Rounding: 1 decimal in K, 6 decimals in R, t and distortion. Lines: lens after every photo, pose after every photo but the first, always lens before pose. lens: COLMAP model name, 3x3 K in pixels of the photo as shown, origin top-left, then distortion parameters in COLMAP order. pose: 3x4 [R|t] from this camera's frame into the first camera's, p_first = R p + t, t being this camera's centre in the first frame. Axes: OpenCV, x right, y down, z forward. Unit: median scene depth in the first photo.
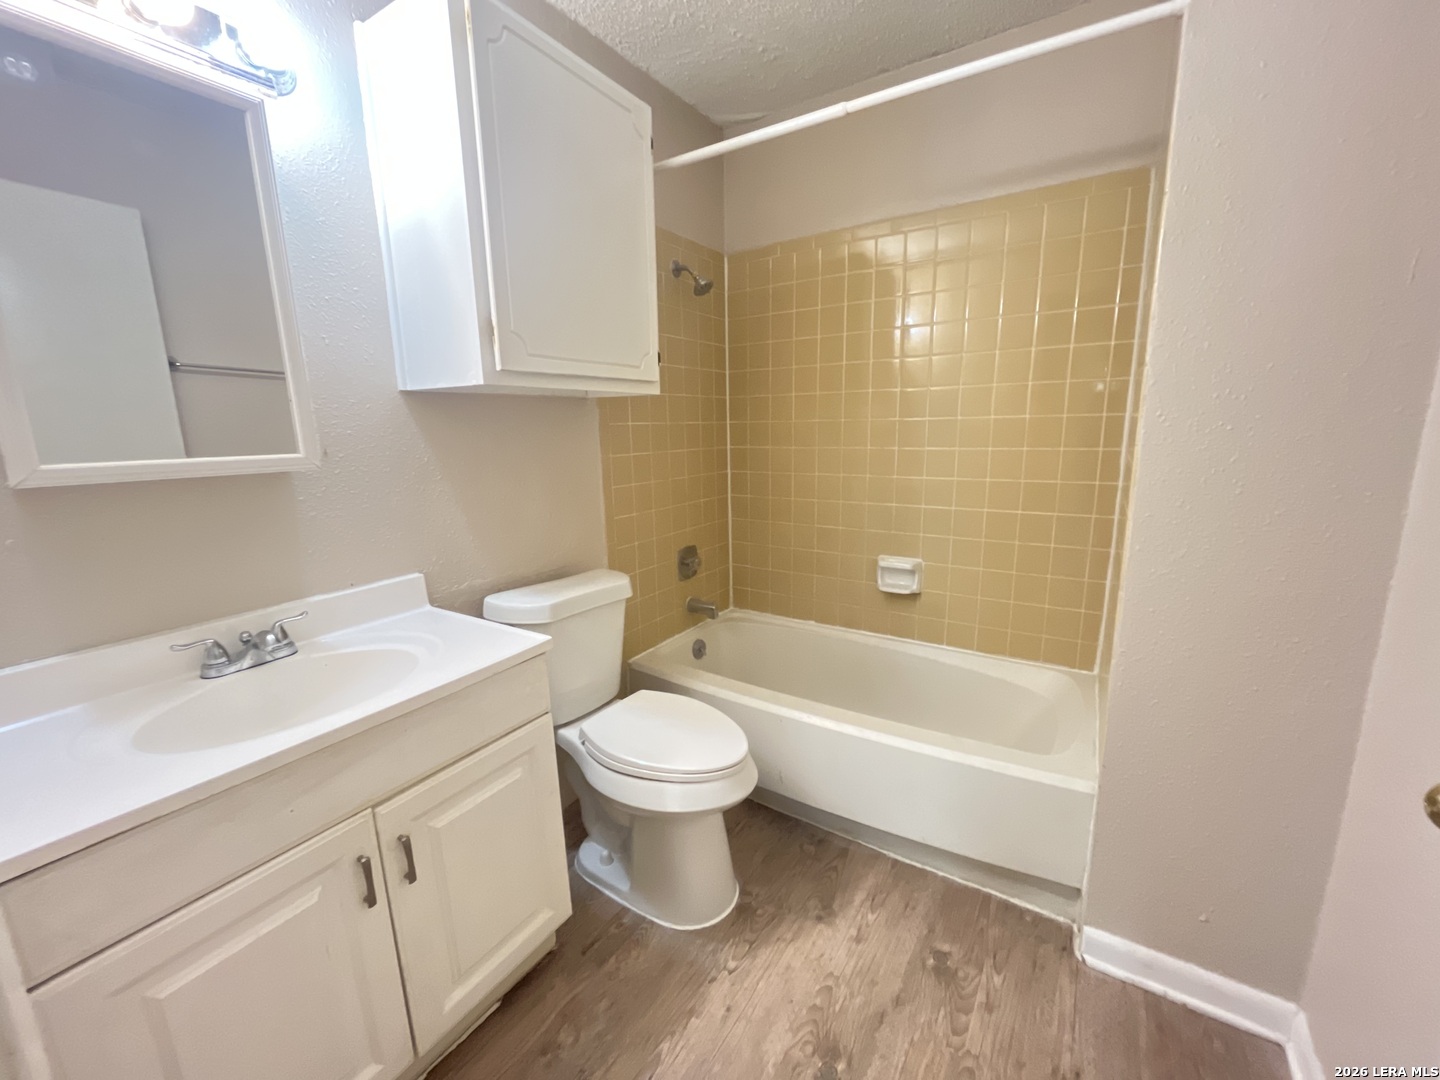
lens RADIAL K [[567.9, 0, 720.0], [0, 567.9, 540.0], [0, 0, 1]] dist [-0.002383, -0.000257]
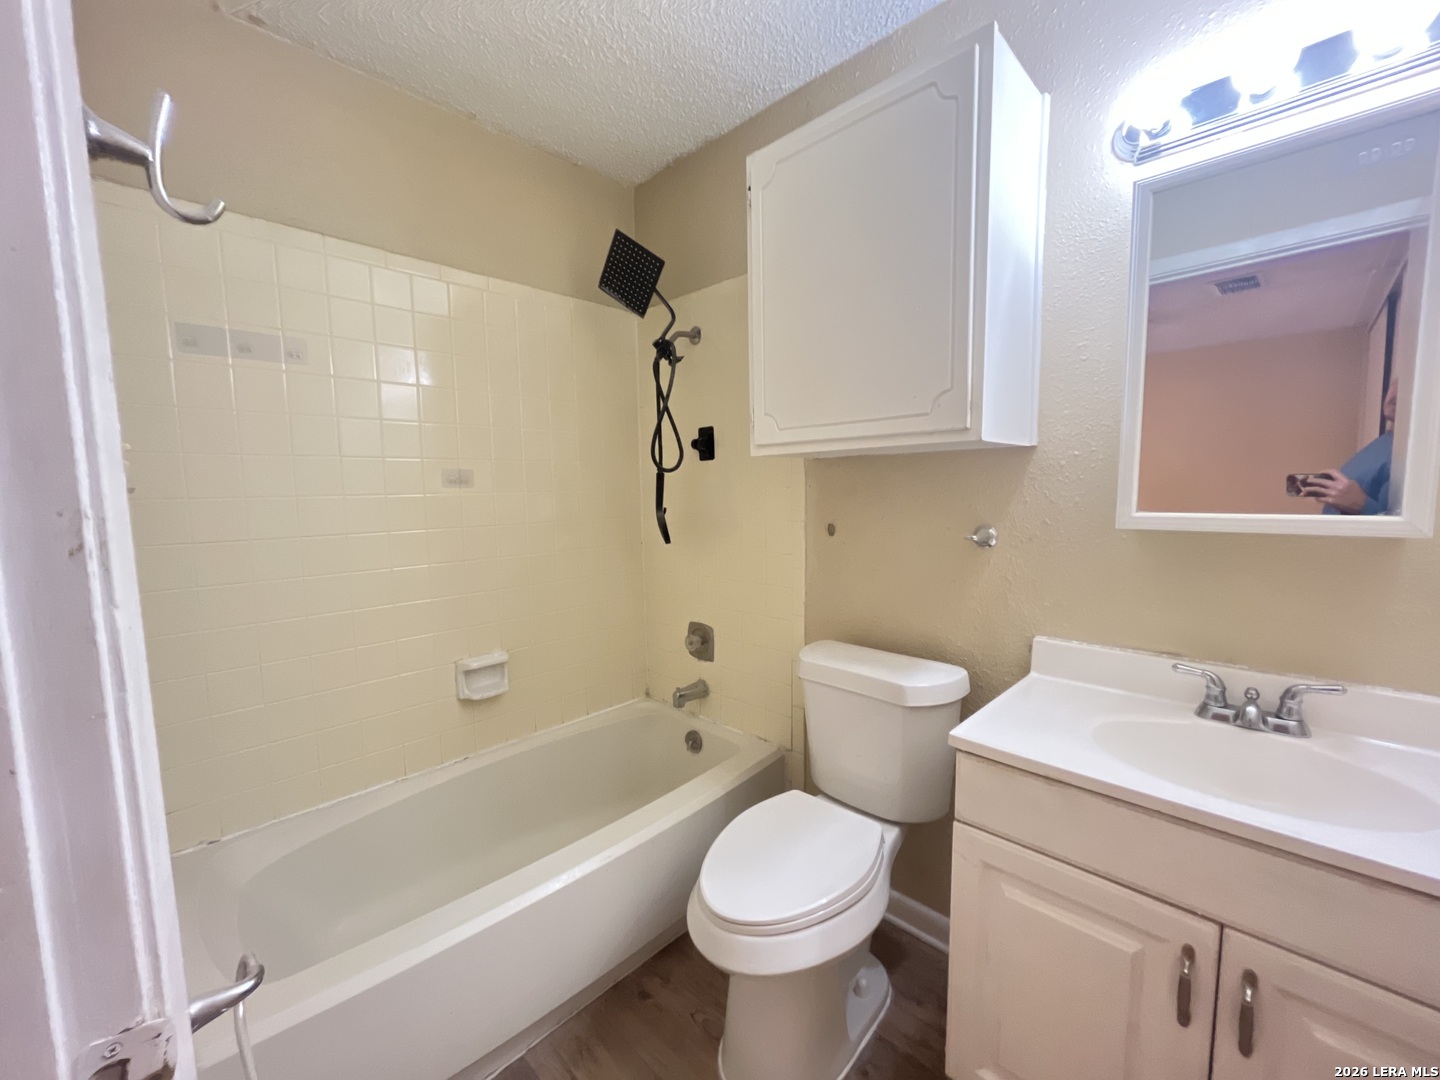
lens RADIAL K [[567.9, 0, 720.0], [0, 567.9, 540.0], [0, 0, 1]] dist [-0.002383, -0.000257]
pose [[-0.218635, 0.118274, -0.968612, 0.288545], [-0.162353, 0.974383, 0.155625, -0.094874], [0.962206, 0.191282, -0.193833, 0.325362]]
